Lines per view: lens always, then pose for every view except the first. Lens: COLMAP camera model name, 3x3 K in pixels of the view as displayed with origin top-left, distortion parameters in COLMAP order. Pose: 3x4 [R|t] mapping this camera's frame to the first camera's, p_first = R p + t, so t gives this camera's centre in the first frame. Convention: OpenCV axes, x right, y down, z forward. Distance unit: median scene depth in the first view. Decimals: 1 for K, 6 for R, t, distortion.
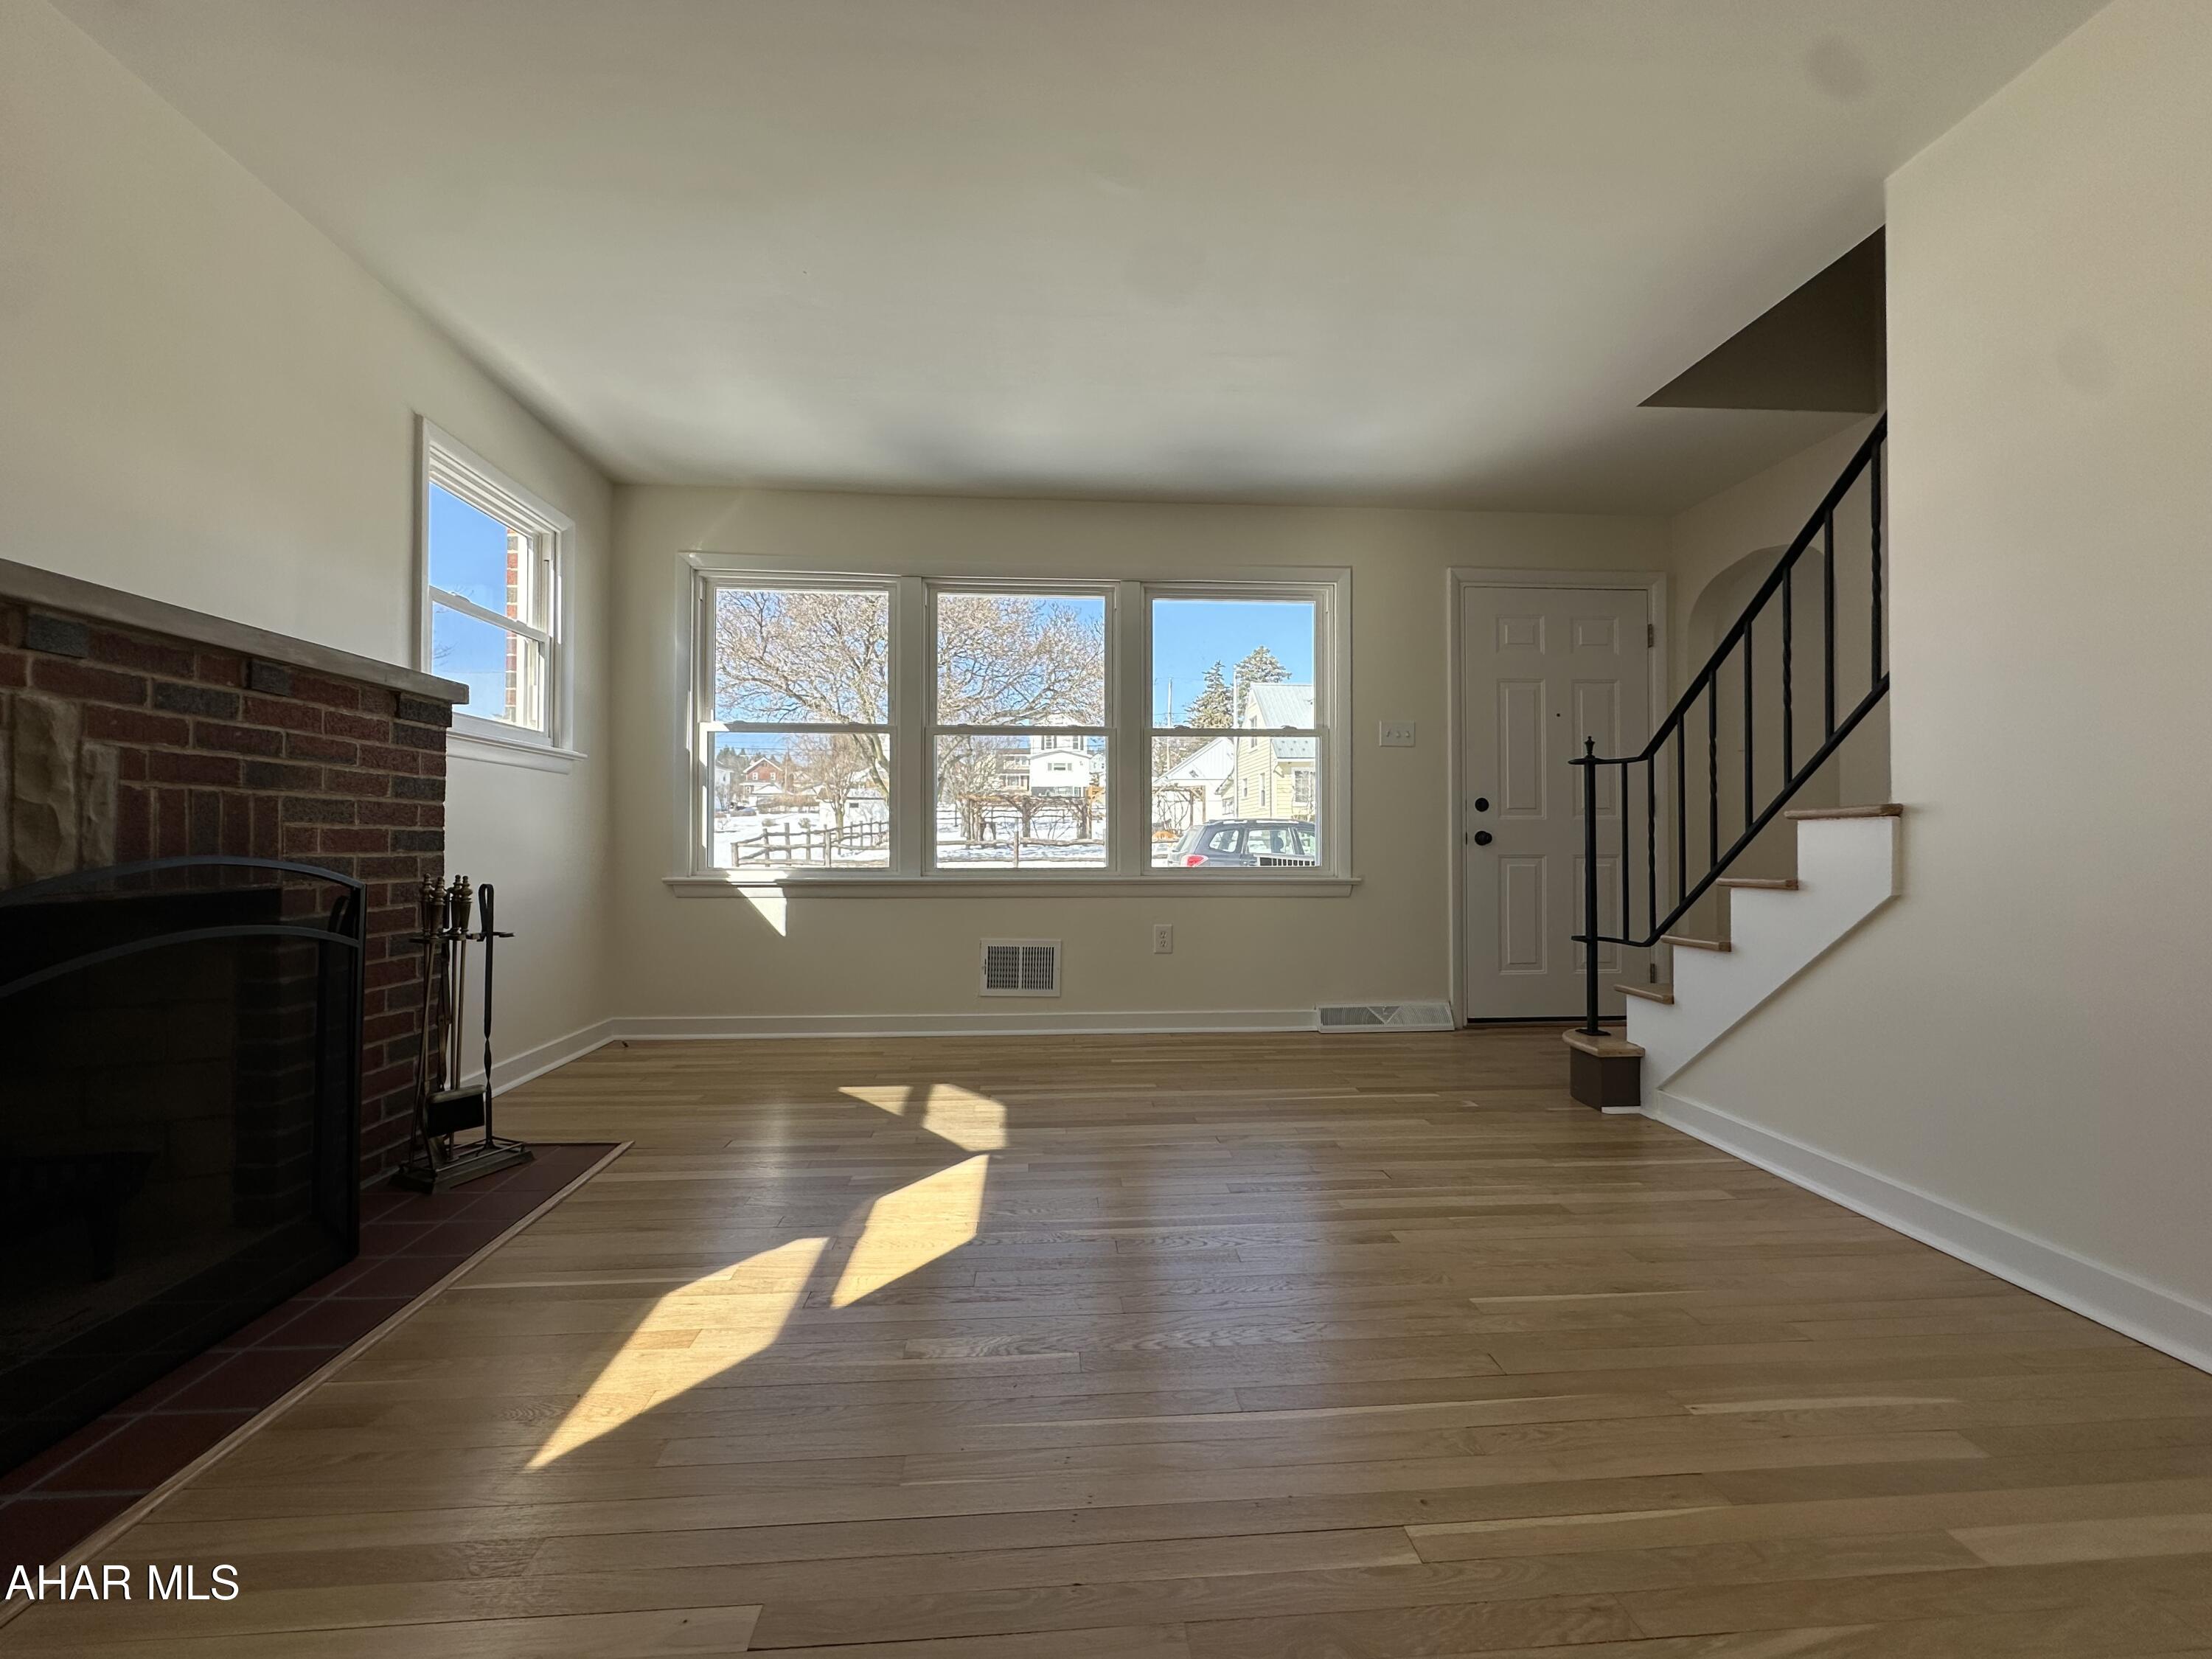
lens RADIAL K [[875.1, 0, 1106.0], [0, 875.1, 829.5], [0, 0, 1]] dist [-0.003393, -0.000183]
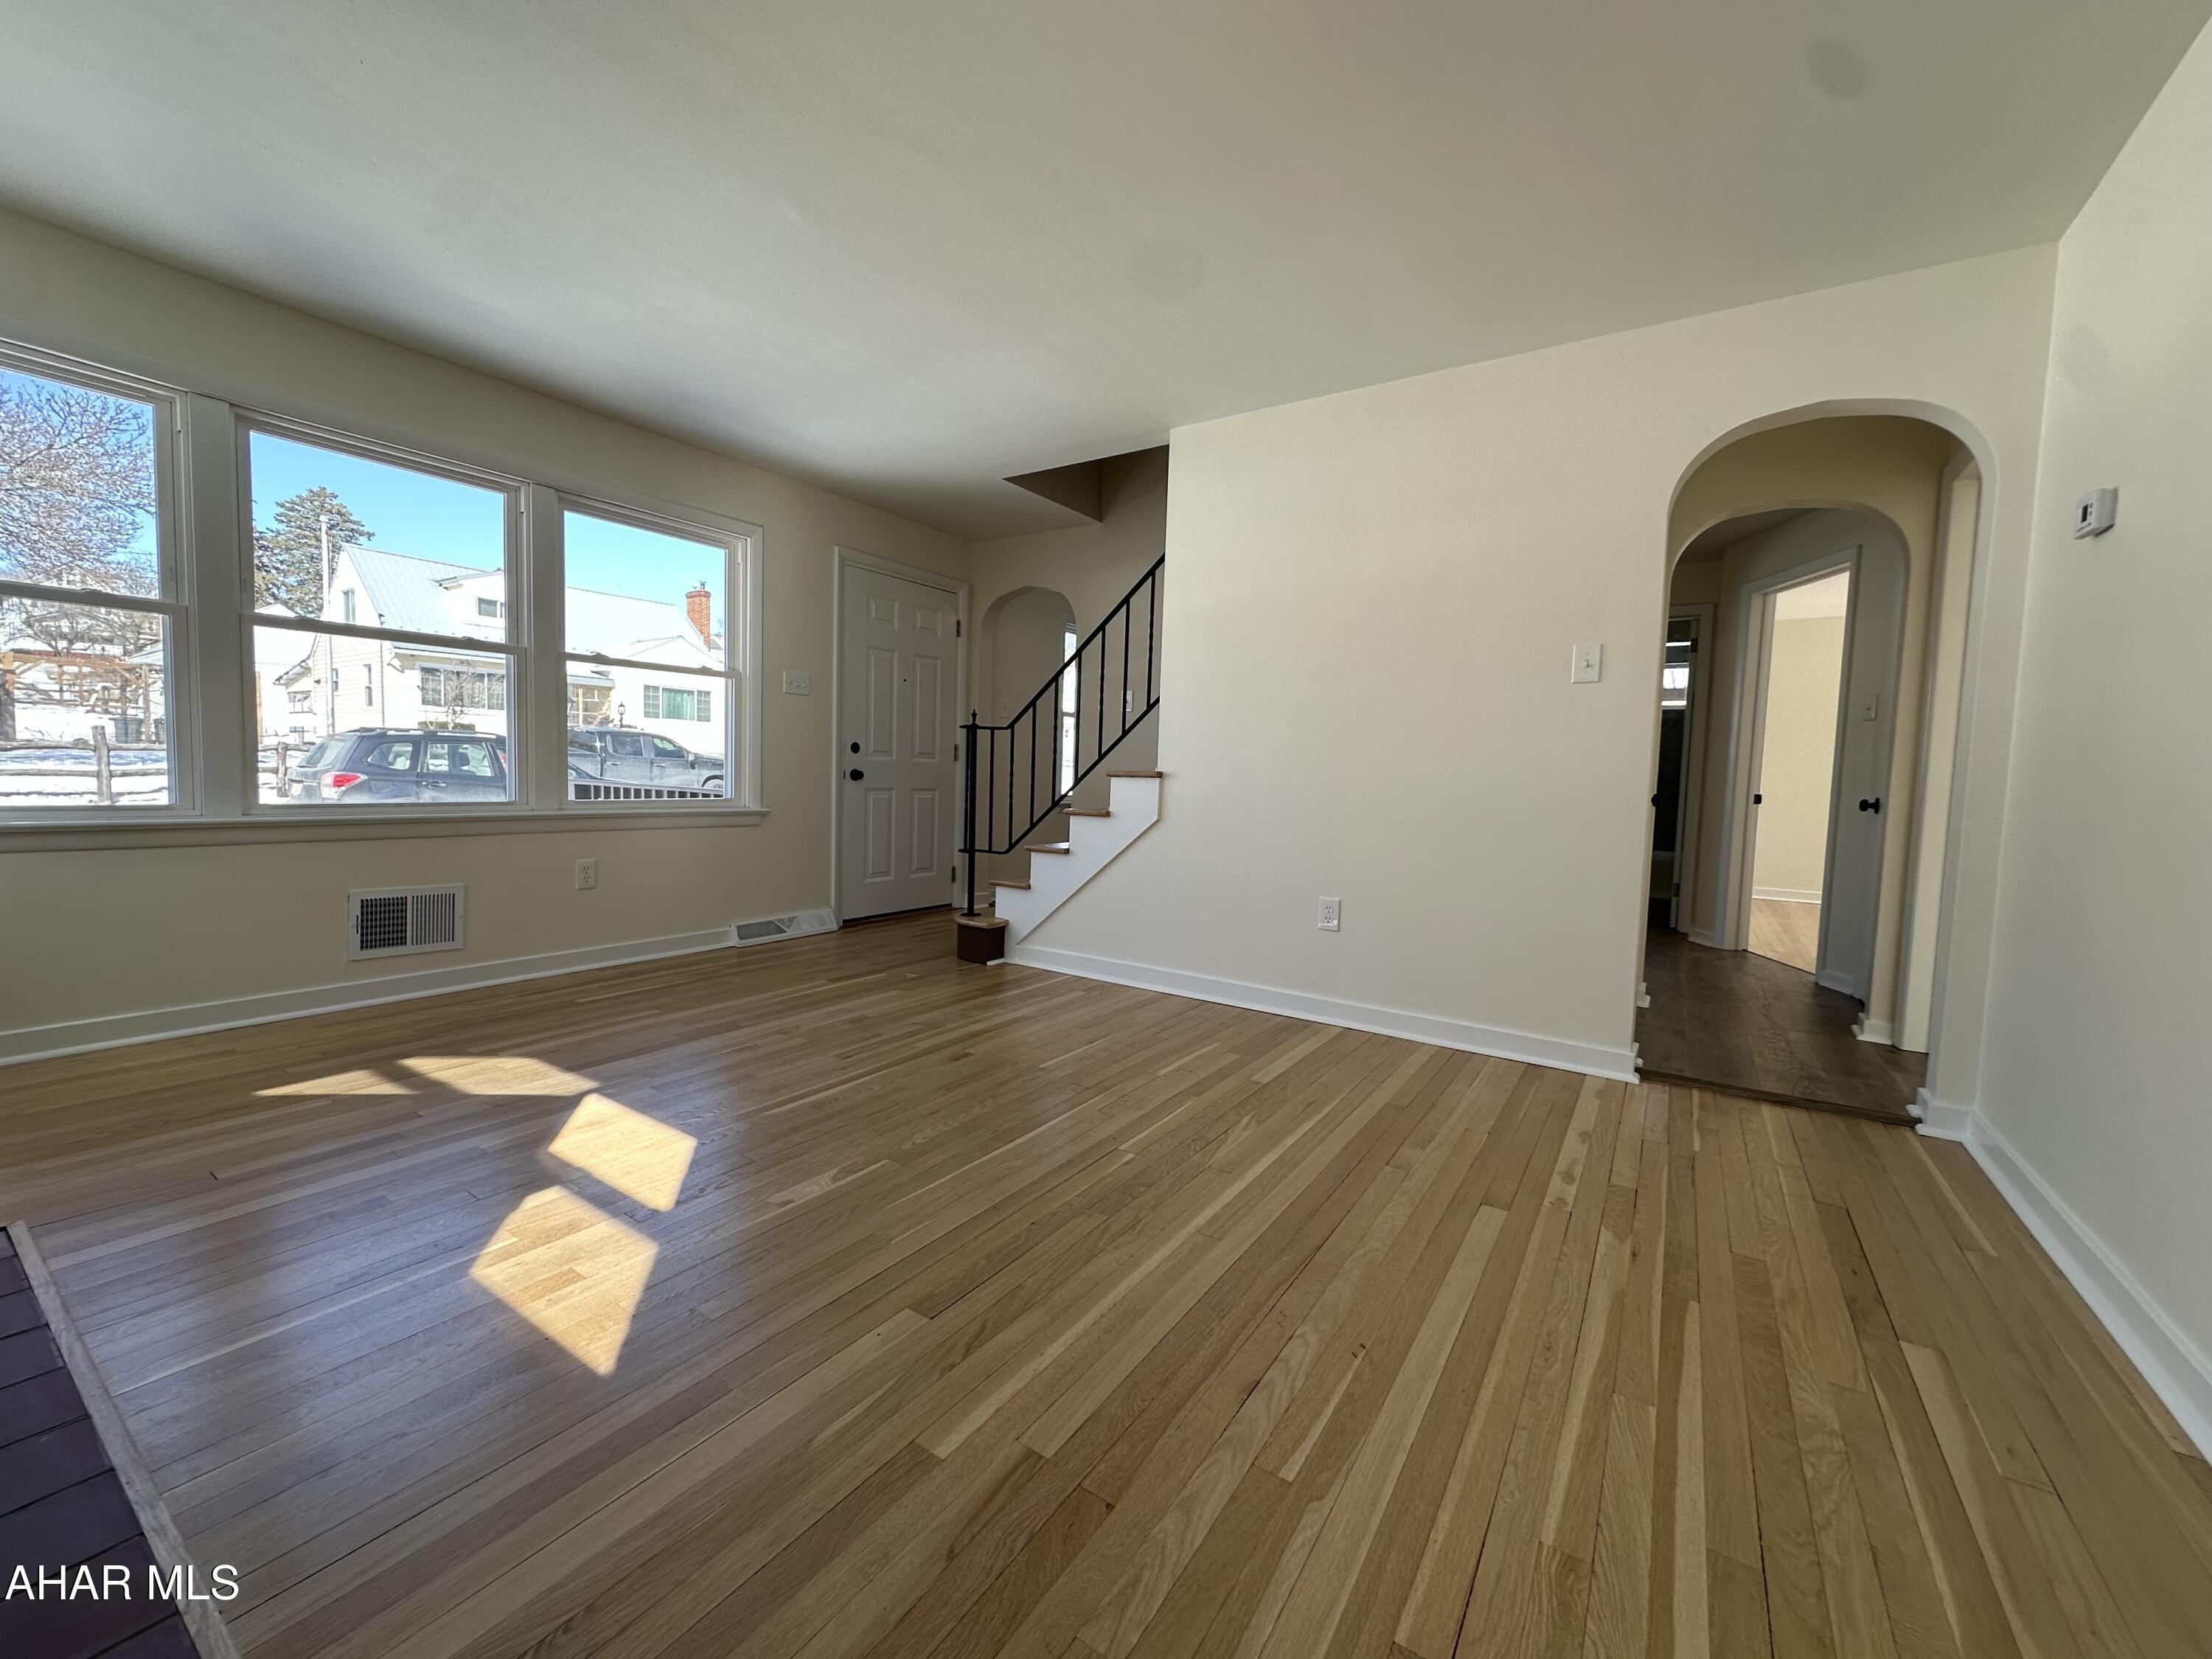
lens RADIAL K [[872.9, 0, 1106.0], [0, 872.9, 829.5], [0, 0, 1]] dist [-0.007585, 0.000071]
pose [[0.609694, -0.033981, 0.791908, -0.489675], [-0.041315, 0.996360, 0.074563, -0.029038], [-0.791559, -0.078178, 0.606071, -0.051684]]
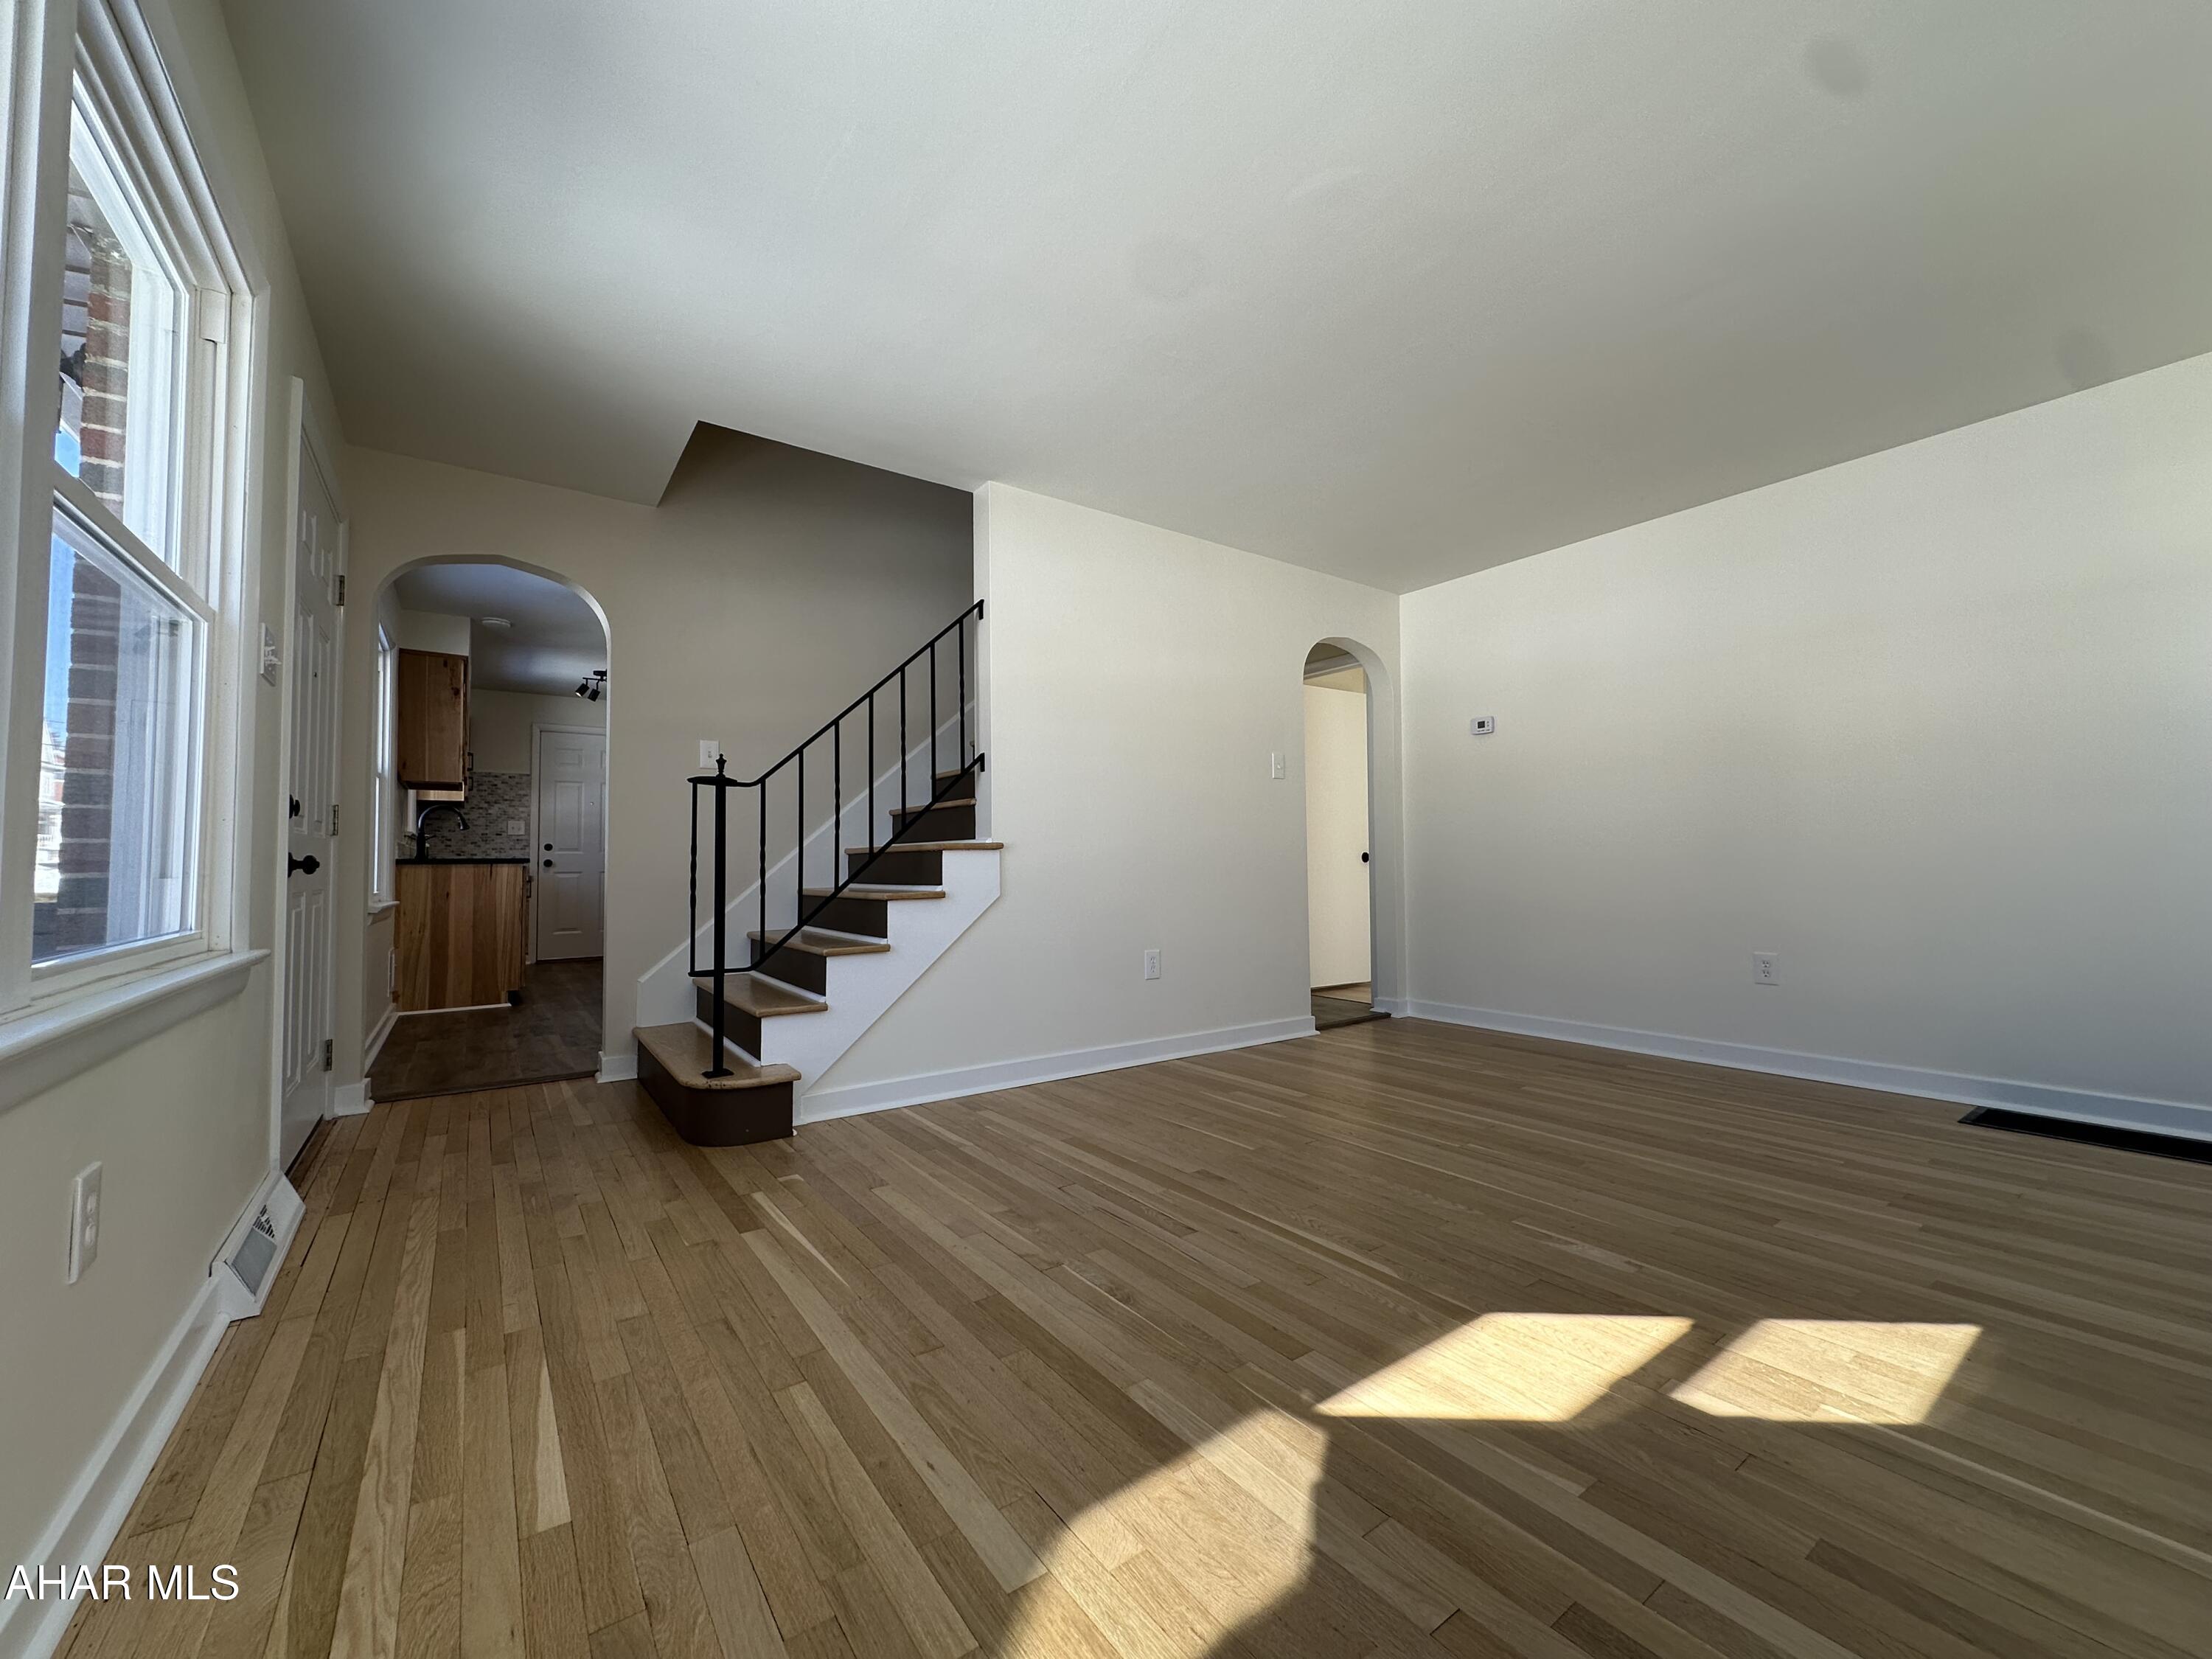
lens RADIAL K [[875.1, 0, 1106.0], [0, 875.1, 829.5], [0, 0, 1]] dist [-0.003393, -0.000183]
pose [[-0.522398, 0.038628, 0.851827, -0.490634], [-0.002236, 0.998908, -0.046668, 0.017807], [-0.852699, -0.026284, -0.521741, 1.237405]]
